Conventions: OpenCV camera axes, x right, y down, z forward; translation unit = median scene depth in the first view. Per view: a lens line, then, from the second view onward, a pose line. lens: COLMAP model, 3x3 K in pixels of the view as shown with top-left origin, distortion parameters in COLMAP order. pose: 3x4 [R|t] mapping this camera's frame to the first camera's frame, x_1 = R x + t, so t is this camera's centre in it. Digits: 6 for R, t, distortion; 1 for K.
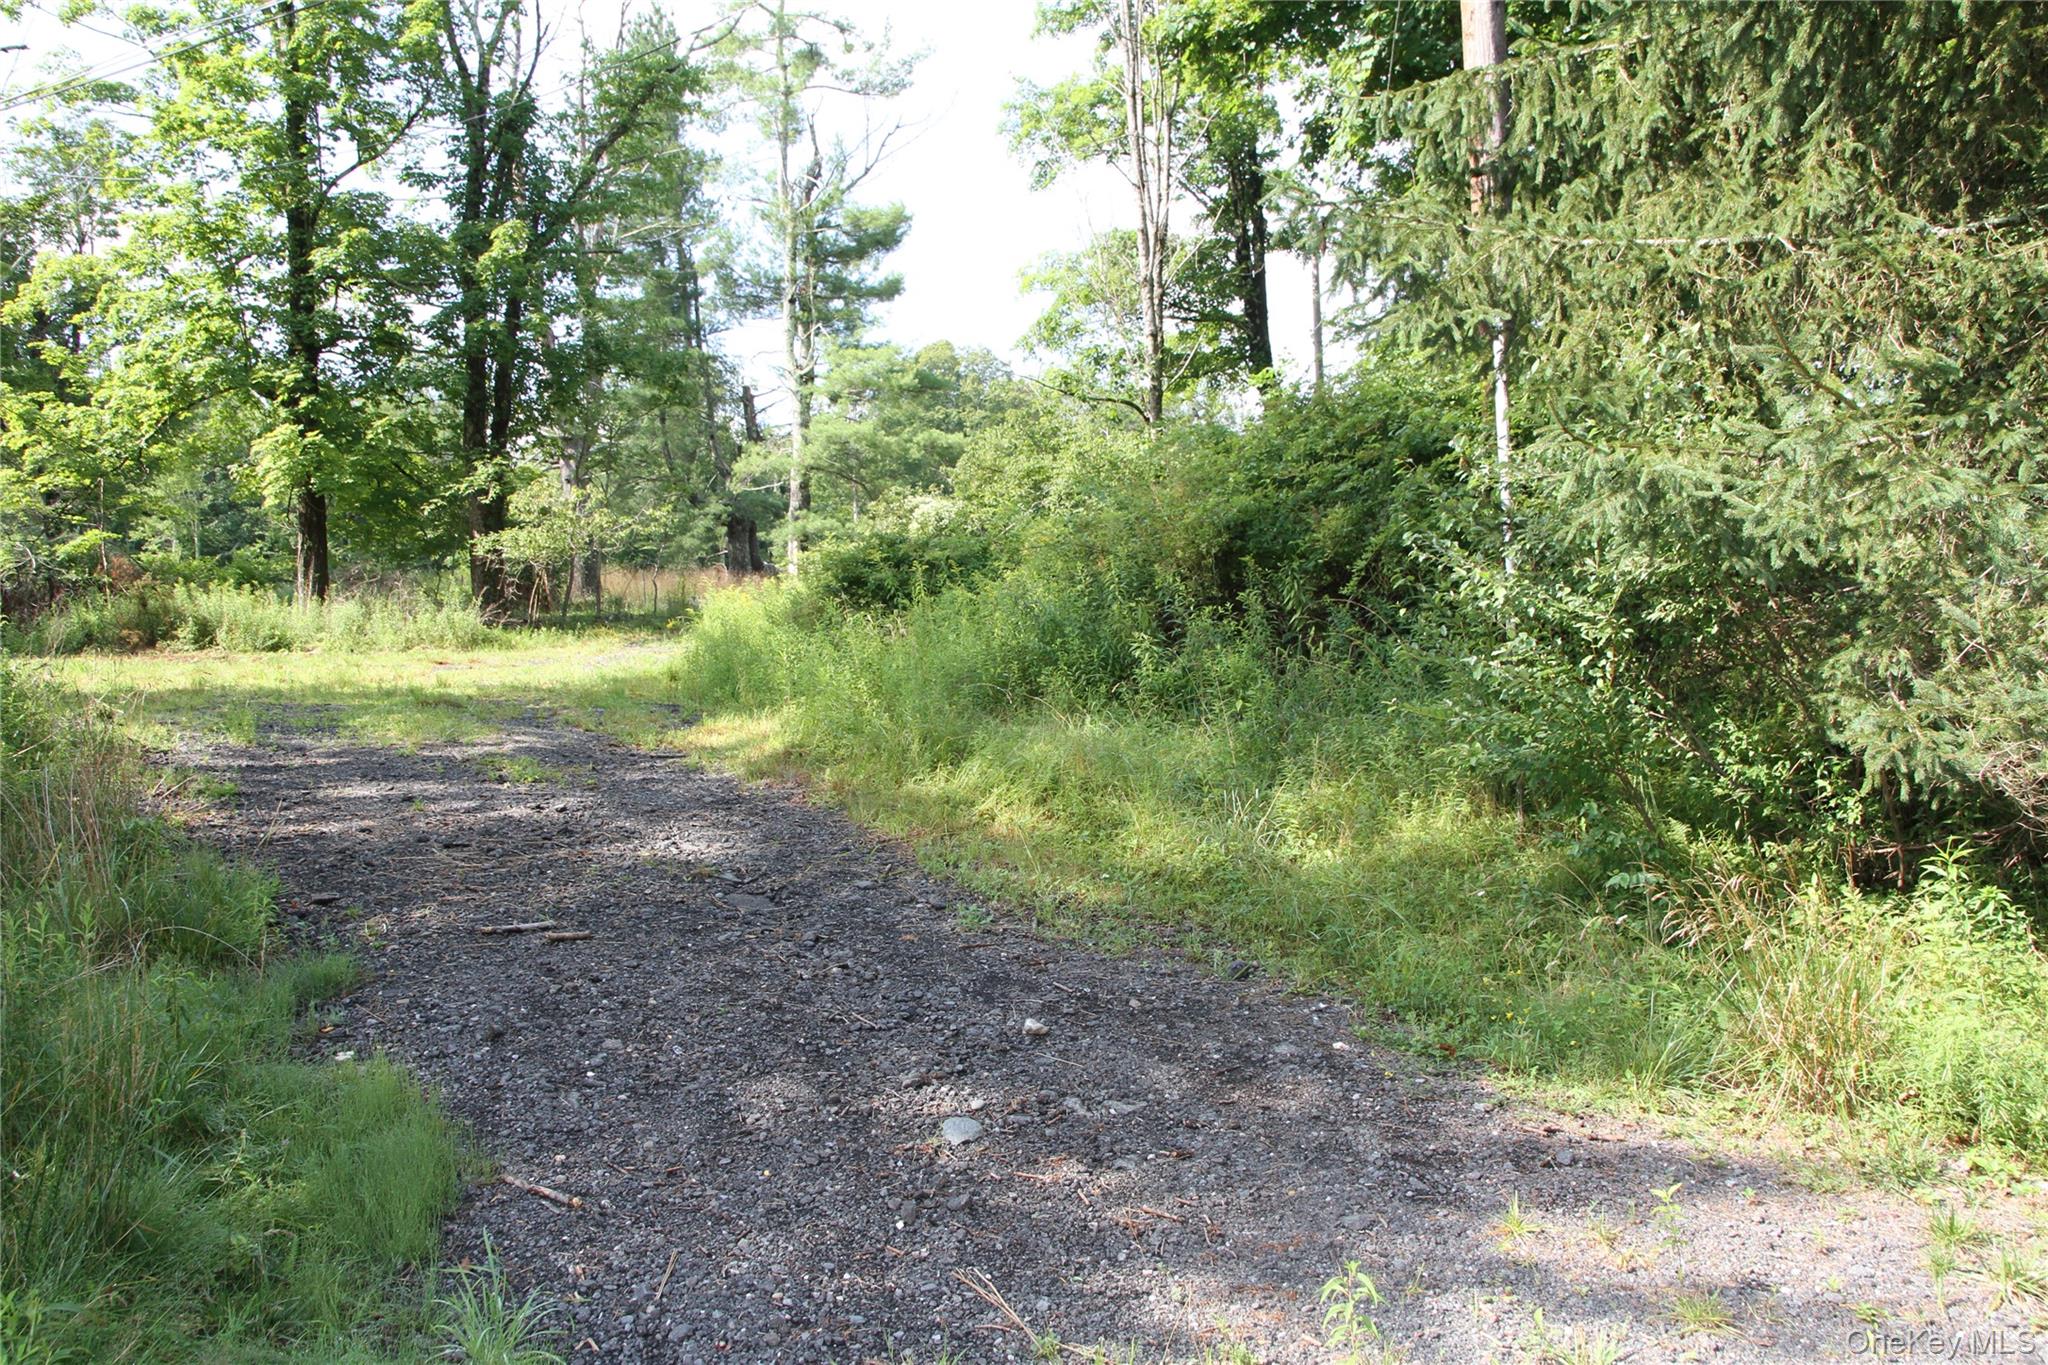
lens RADIAL K [[1633.8, 0, 1022.5], [0, 1633.8, 681.2], [0, 0, 1]] dist [-0.118989, 0.108329]
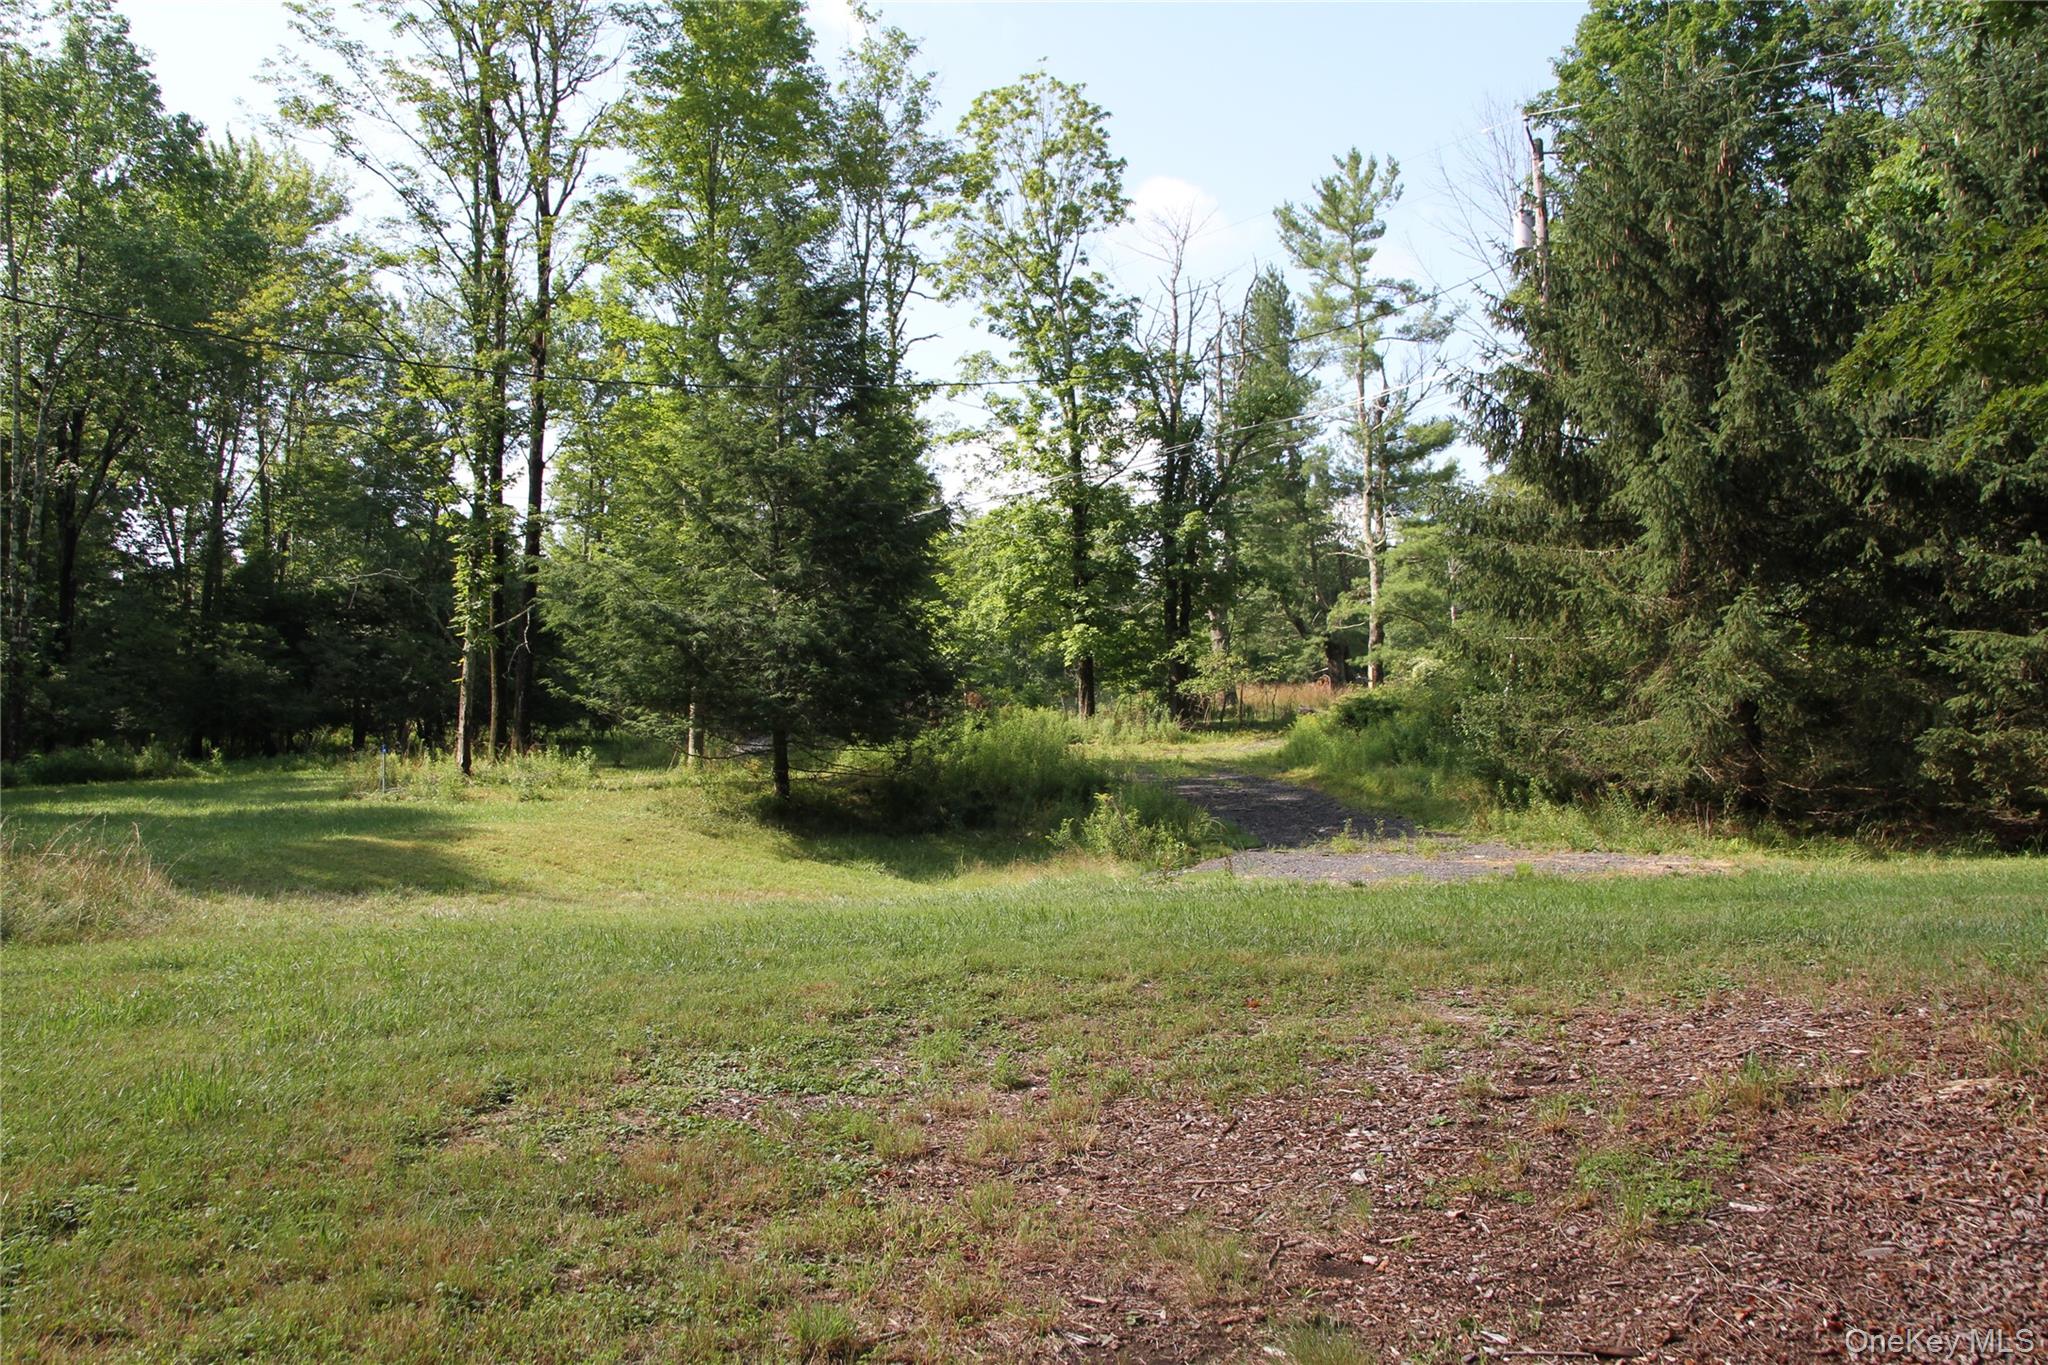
lens RADIAL K [[1633.8, 0, 1031.3], [0, 1633.8, 676.7], [0, 0, 1]] dist [-0.118989, 0.108329]
pose [[0.931722, -0.011332, -0.362995, 0.094279], [-0.010187, 0.998304, -0.057314, 0.007016], [0.363029, 0.057098, 0.930027, -0.407899]]
